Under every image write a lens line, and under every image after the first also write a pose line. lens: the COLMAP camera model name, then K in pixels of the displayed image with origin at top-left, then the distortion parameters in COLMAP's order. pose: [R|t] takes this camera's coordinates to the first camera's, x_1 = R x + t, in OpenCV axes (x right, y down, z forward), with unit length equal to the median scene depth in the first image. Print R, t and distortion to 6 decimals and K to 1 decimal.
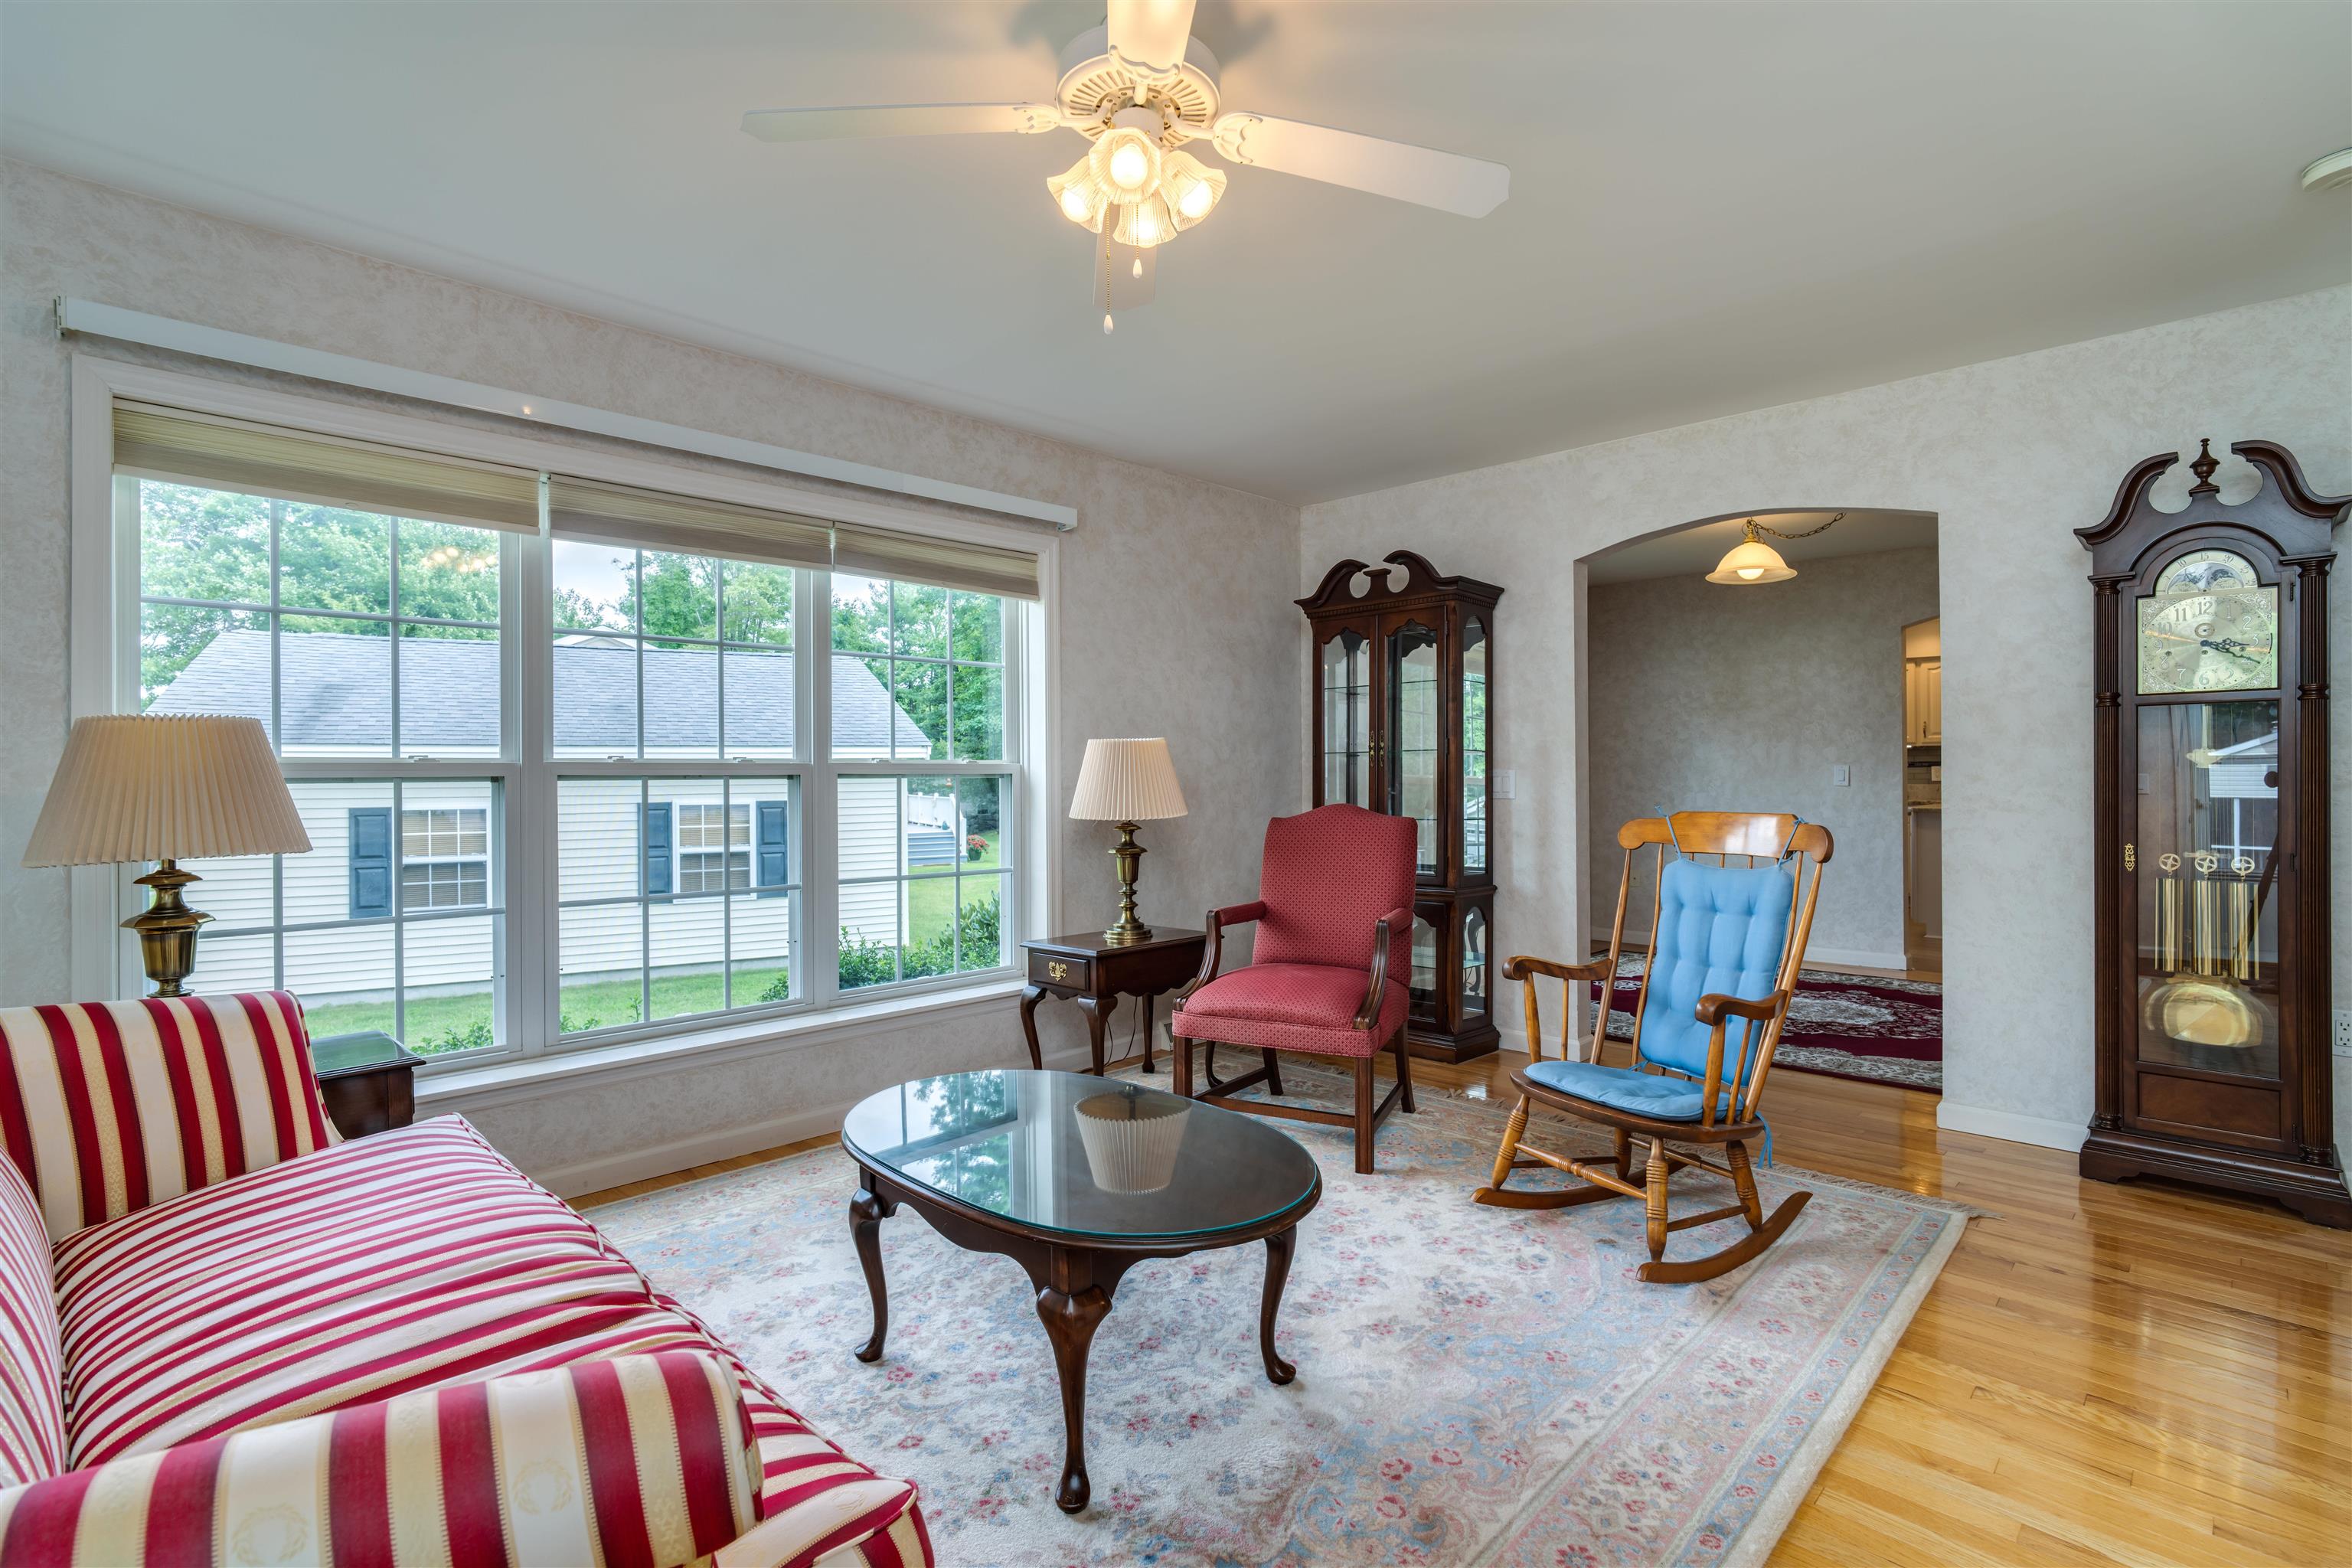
lens RADIAL K [[1125.4, 0, 1201.2], [0, 1125.4, 780.7], [0, 0, 1]] dist [-0.009221, 0.010156]
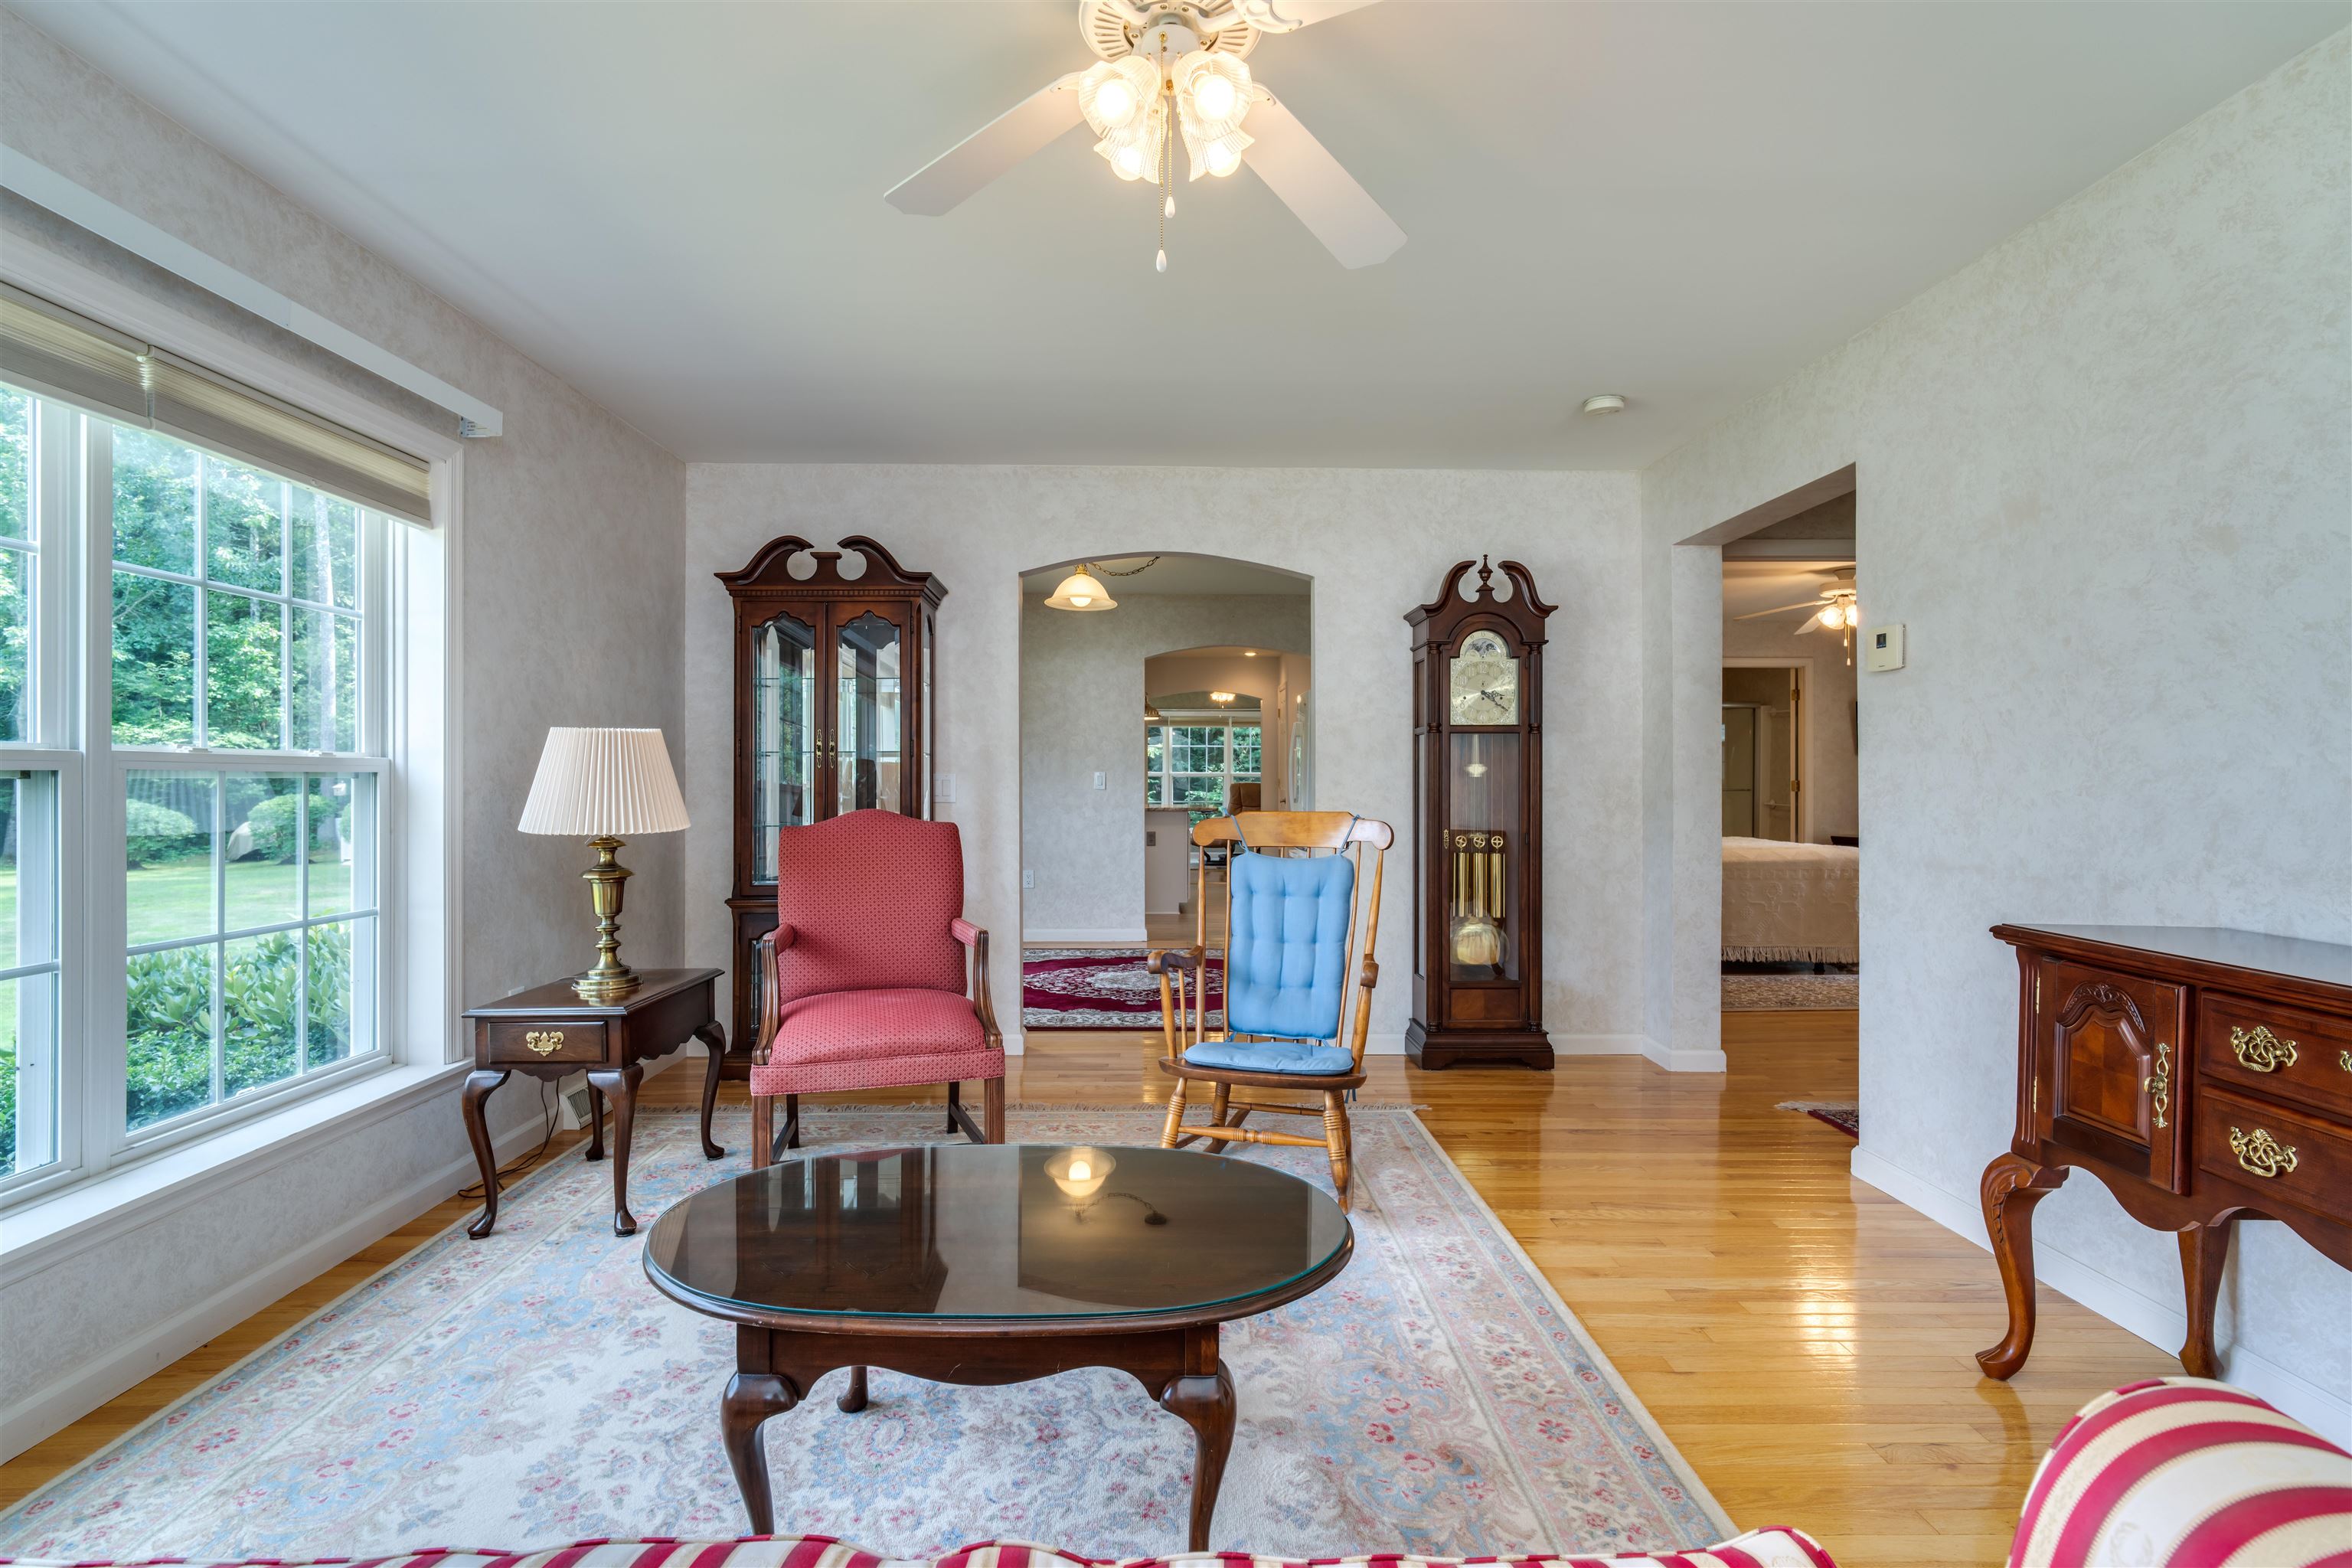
lens RADIAL K [[1125.4, 0, 1191.8], [0, 1125.4, 783.0], [0, 0, 1]] dist [-0.009221, 0.010156]
pose [[0.707472, 0.003092, 0.706735, -0.327123], [-0.001894, 0.999995, -0.002479, 0.000939], [-0.706739, 0.000416, 0.707474, 0.173677]]
